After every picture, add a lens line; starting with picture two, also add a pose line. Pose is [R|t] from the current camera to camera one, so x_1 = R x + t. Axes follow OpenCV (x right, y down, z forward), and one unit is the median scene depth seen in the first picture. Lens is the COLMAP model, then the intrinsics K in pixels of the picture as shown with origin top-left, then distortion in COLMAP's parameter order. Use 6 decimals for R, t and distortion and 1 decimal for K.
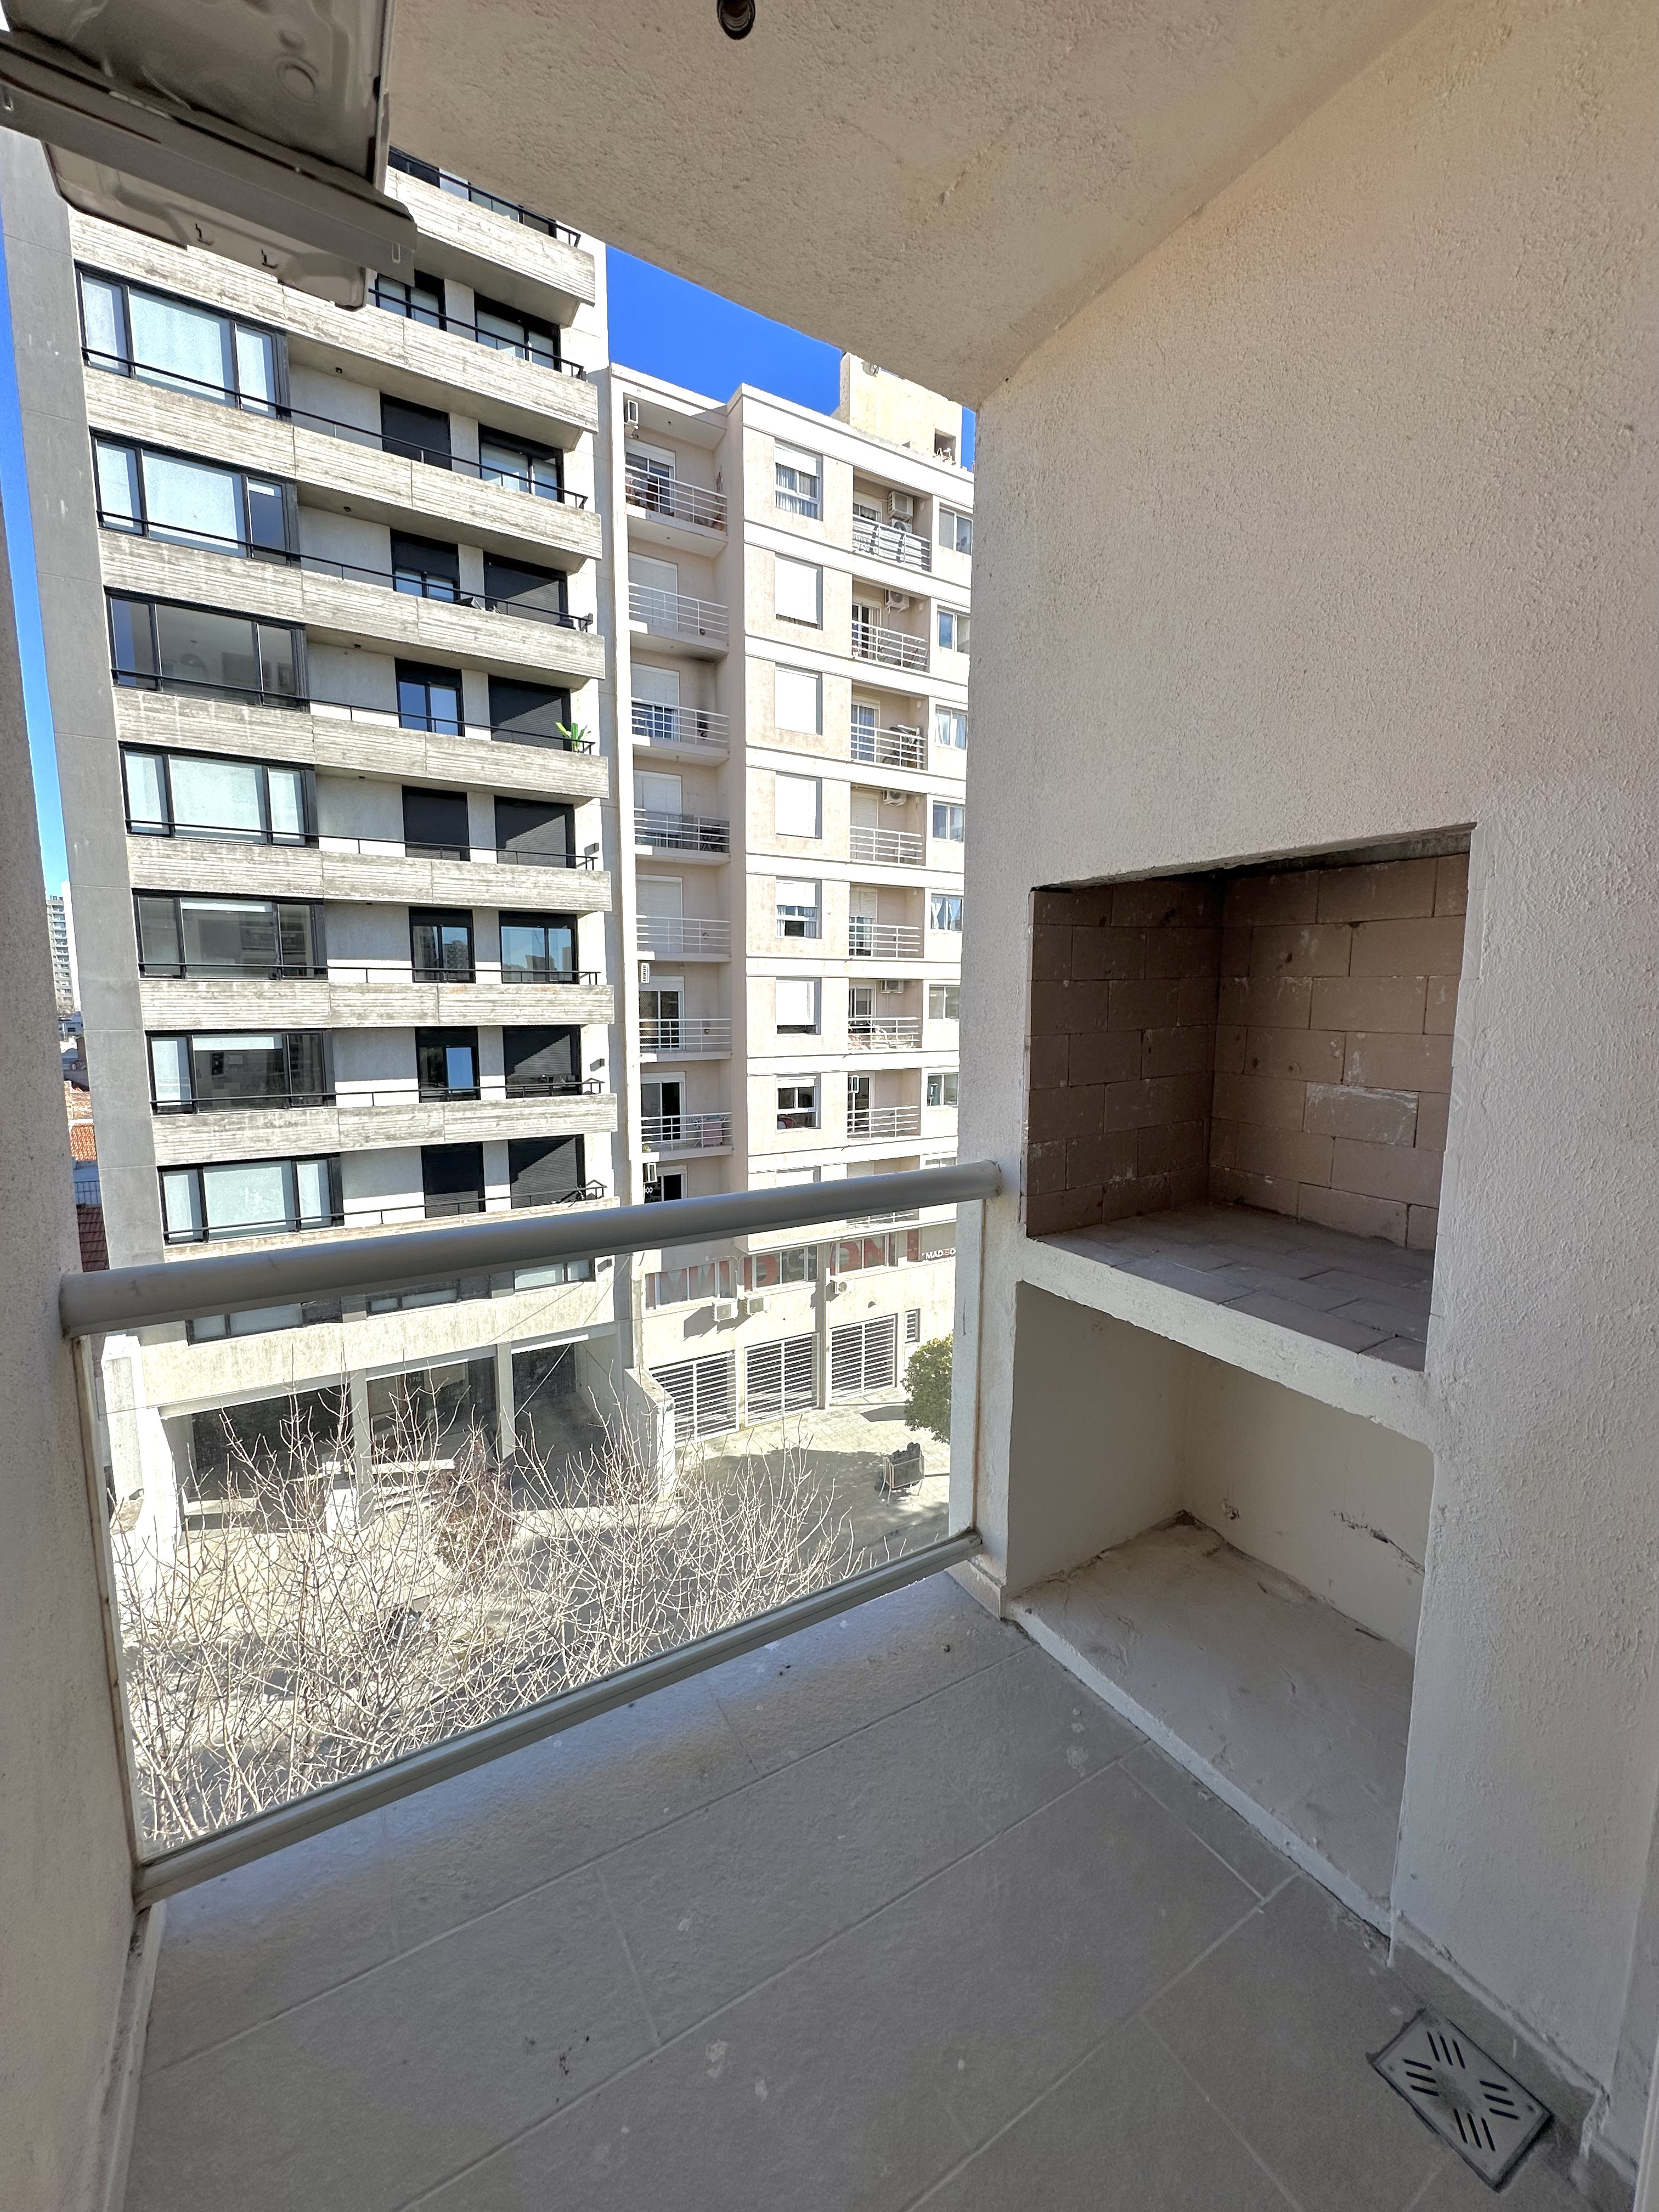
lens RADIAL K [[875.9, 0, 832.6], [0, 875.9, 1105.5], [0, 0, 1]] dist [-0.002665, -0.000028]
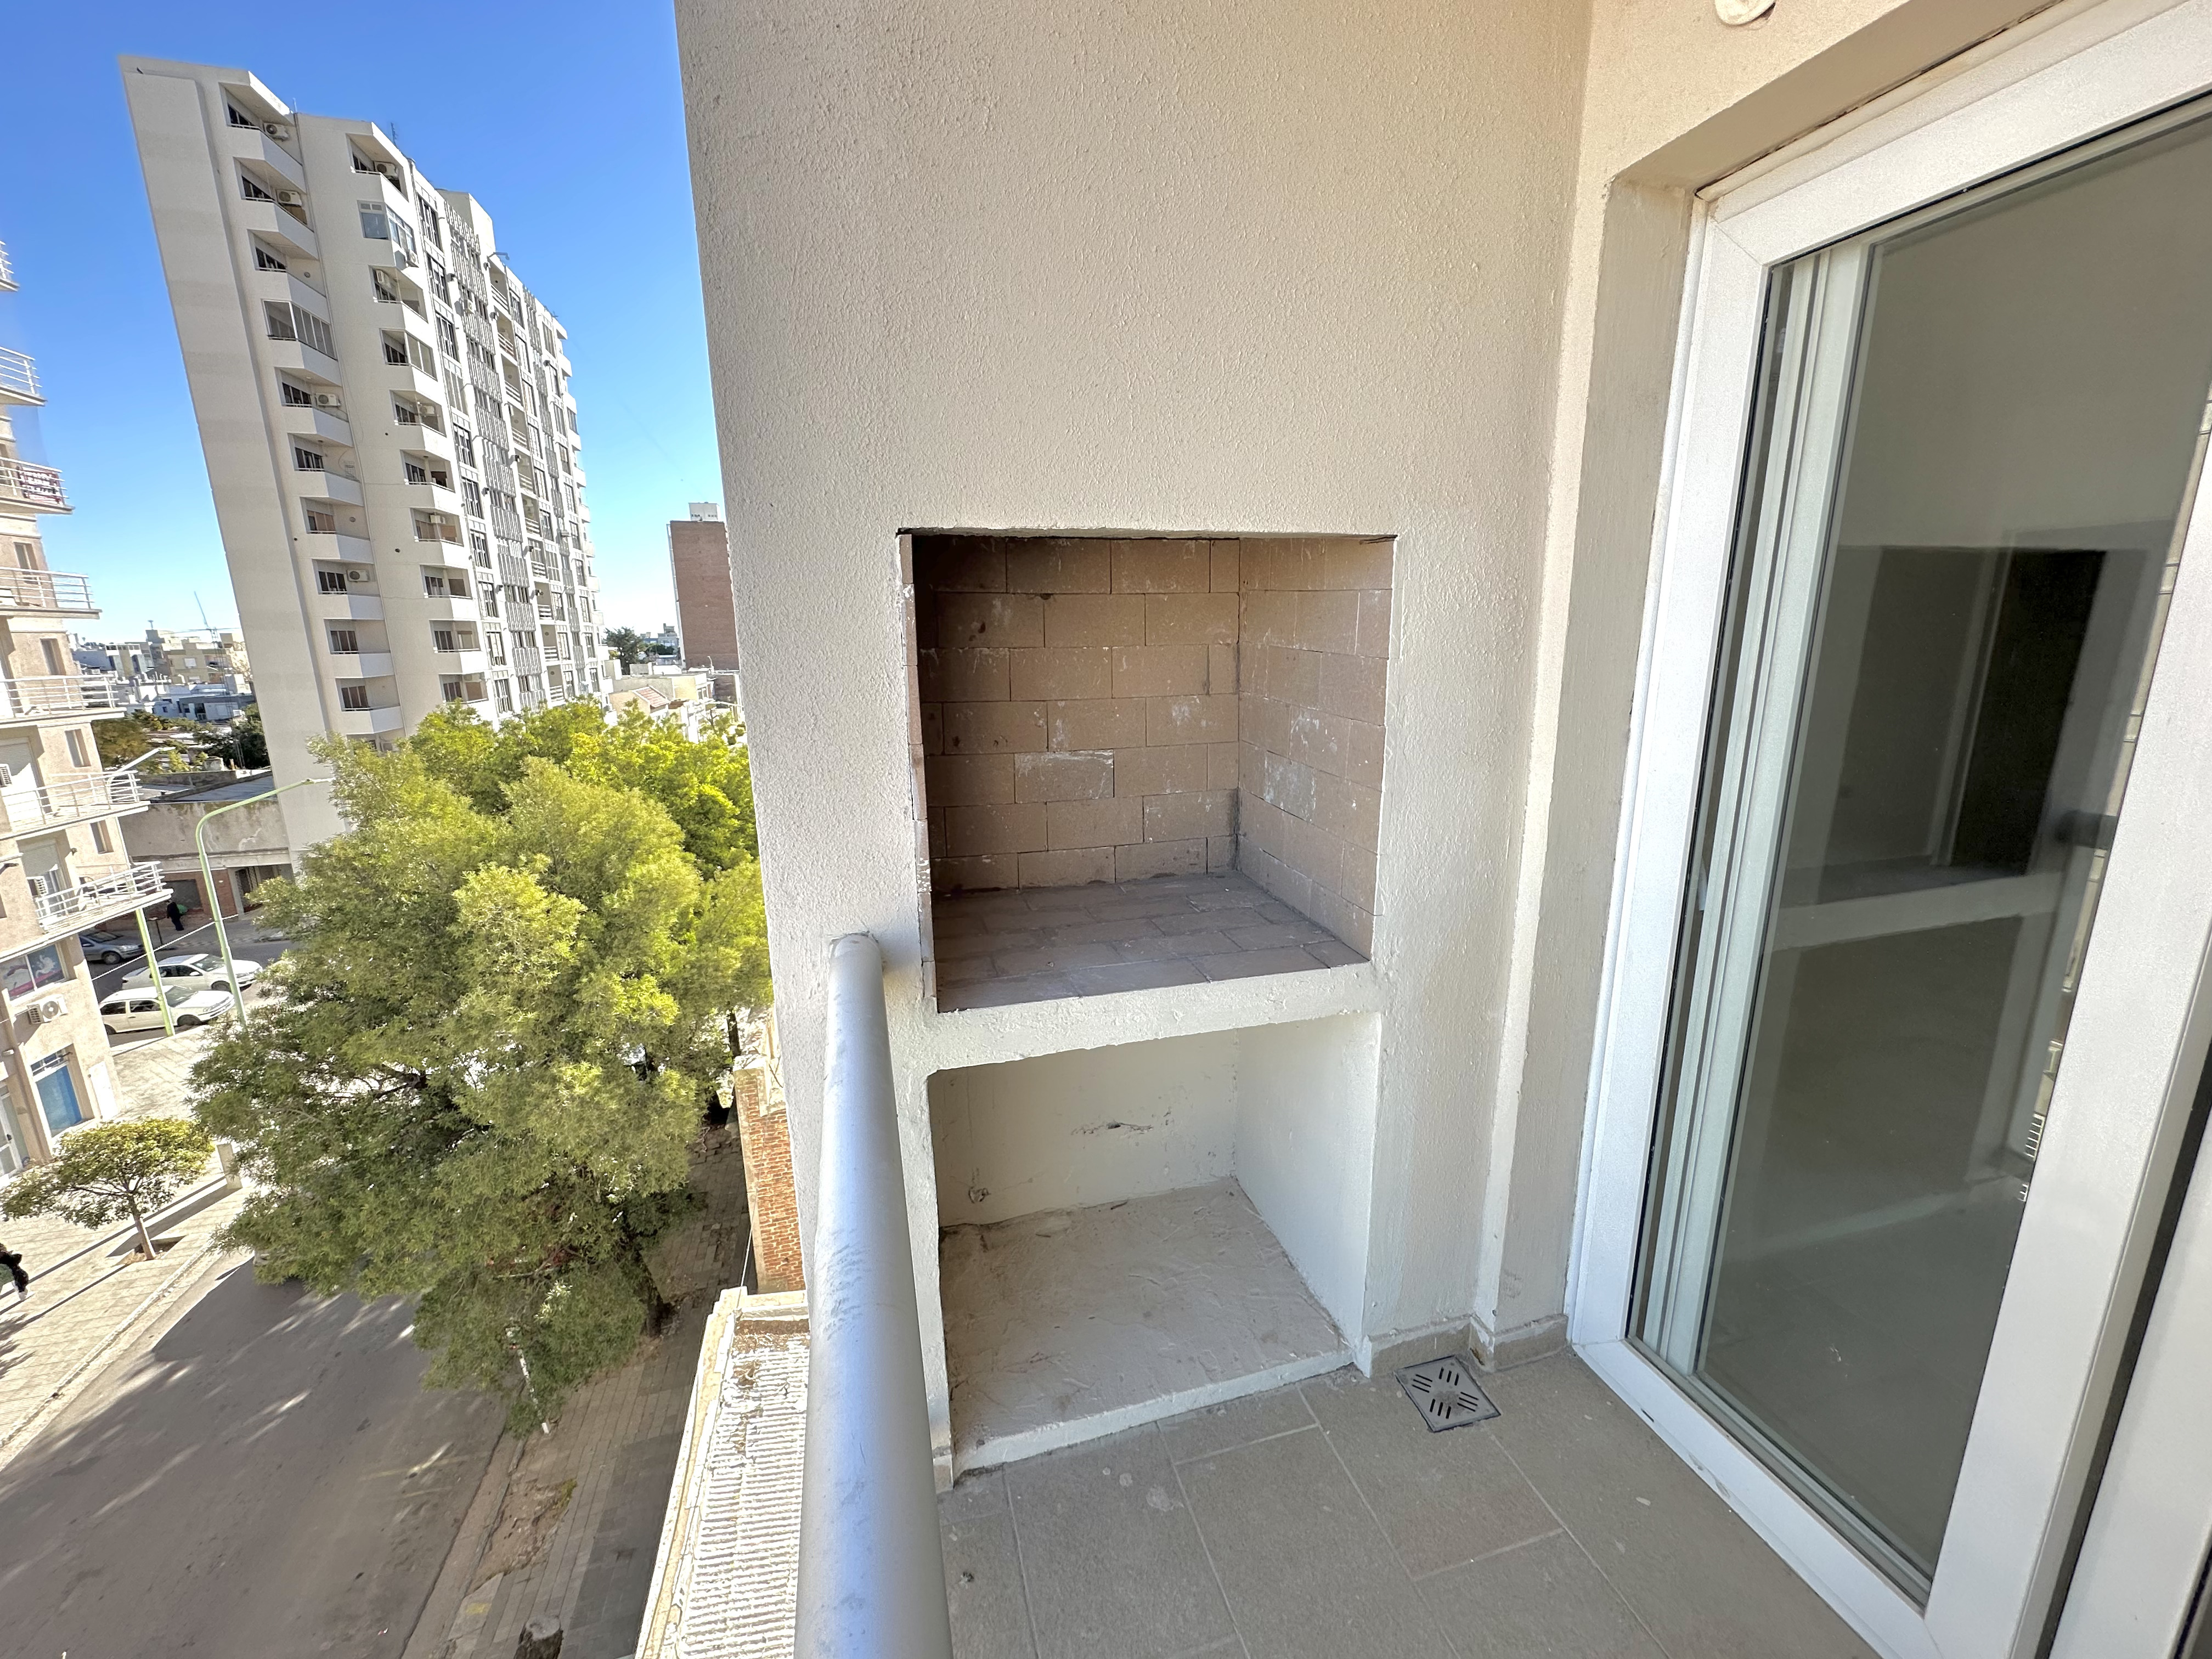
lens RADIAL K [[875.9, 0, 1110.8], [0, 875.9, 828.1], [0, 0, 1]] dist [-0.002665, -0.000028]
pose [[0.264628, -0.216289, 0.939782, -0.412581], [0.133732, 0.973338, 0.186355, -0.123380], [-0.955033, 0.076364, 0.286497, 0.652229]]
